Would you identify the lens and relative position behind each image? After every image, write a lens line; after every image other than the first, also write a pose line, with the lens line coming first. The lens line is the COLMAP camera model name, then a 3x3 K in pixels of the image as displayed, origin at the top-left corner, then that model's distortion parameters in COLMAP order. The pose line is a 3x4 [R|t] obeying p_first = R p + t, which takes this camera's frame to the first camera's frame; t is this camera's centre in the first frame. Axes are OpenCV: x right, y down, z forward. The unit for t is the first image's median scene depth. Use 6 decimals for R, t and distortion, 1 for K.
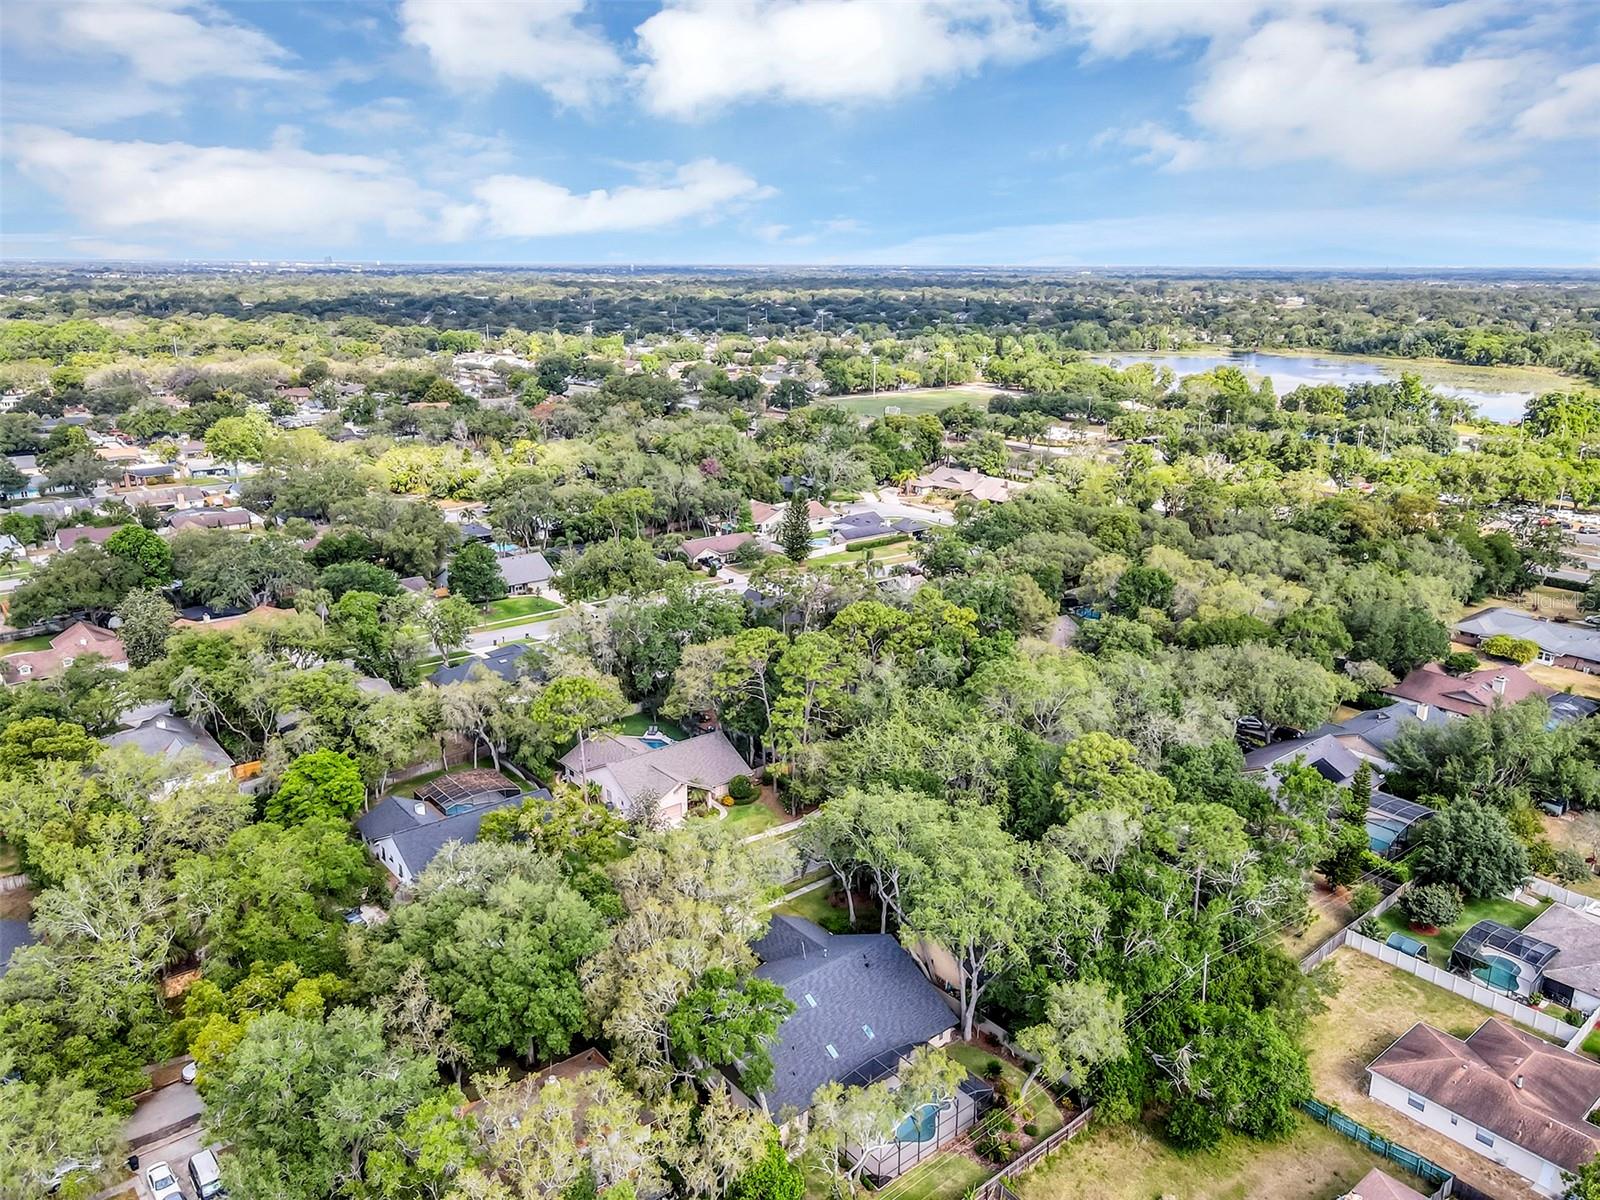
lens RADIAL K [[1181.5, 0, 795.7], [0, 1181.5, 590.0], [0, 0, 1]] dist [0.017156, -0.000953]
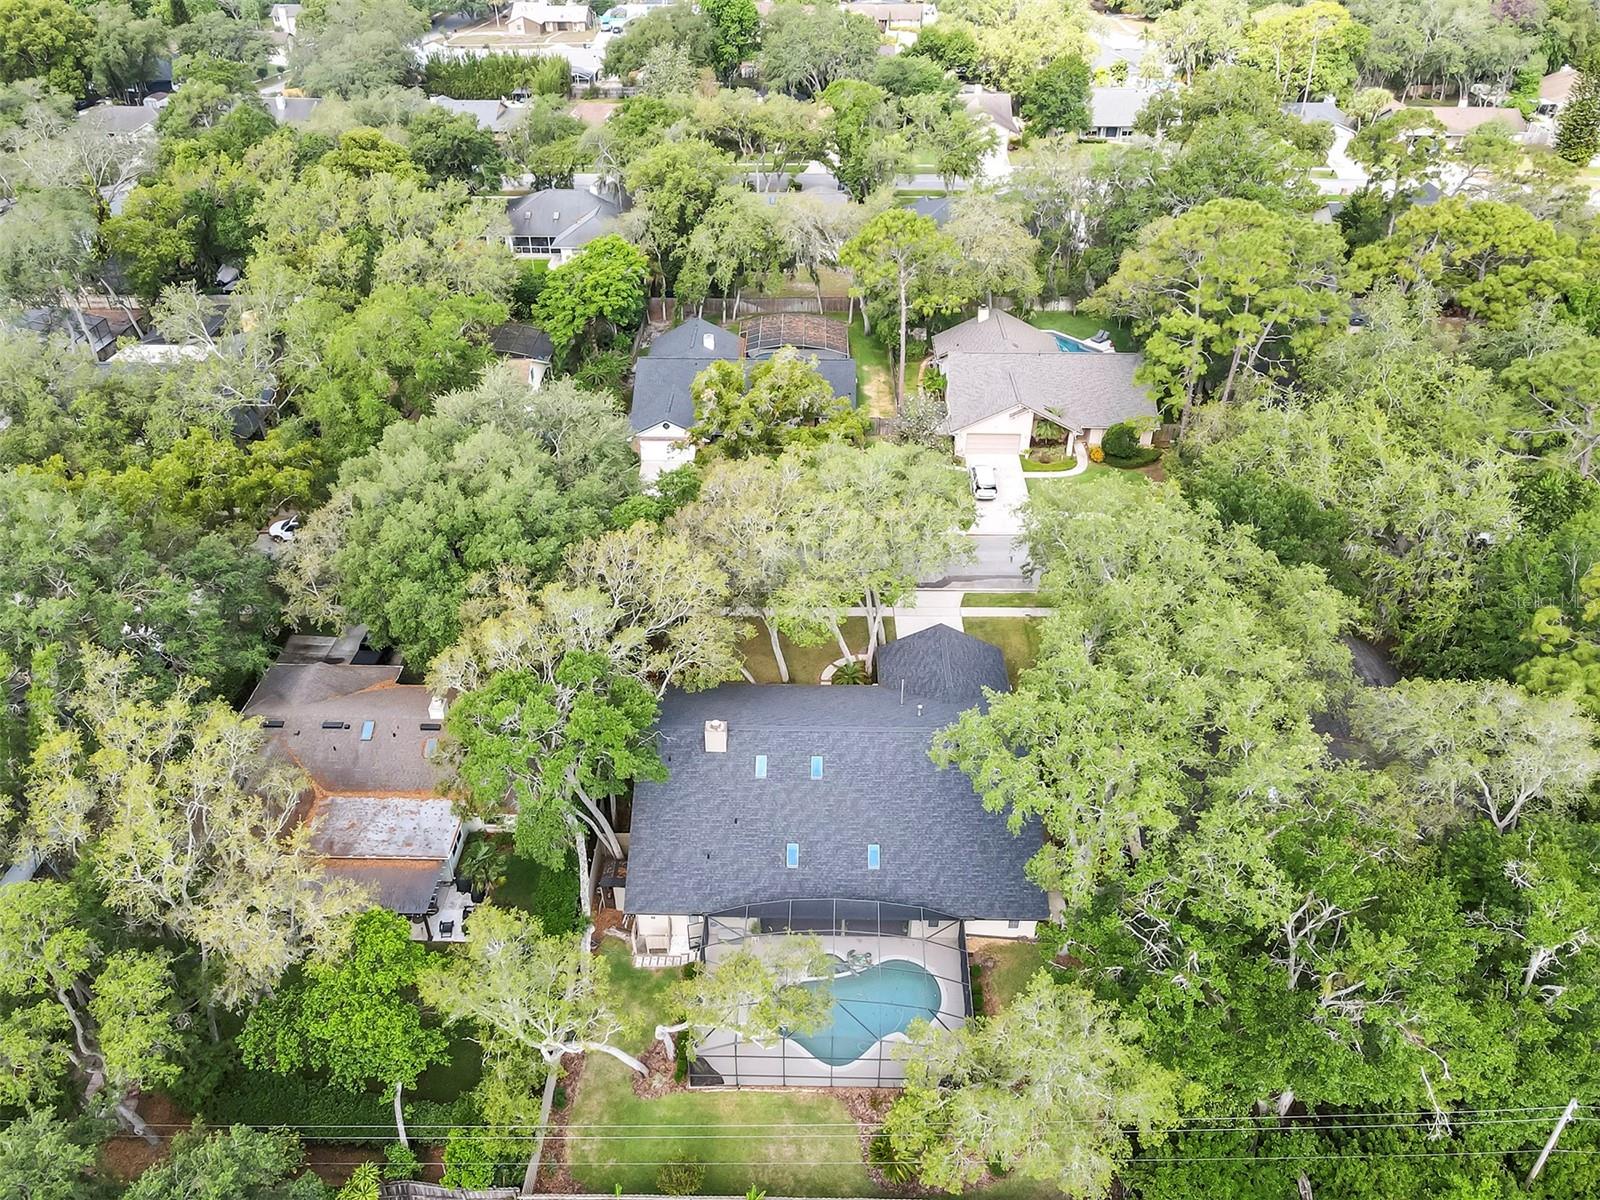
lens RADIAL K [[1181.5, 0, 795.7], [0, 1181.5, 590.0], [0, 0, 1]] dist [0.017156, -0.000953]
pose [[0.758274, 0.367875, -0.538228, 0.228547], [-0.173521, 0.909688, 0.377303, 0.027864], [0.628420, -0.192705, 0.753627, 0.422533]]
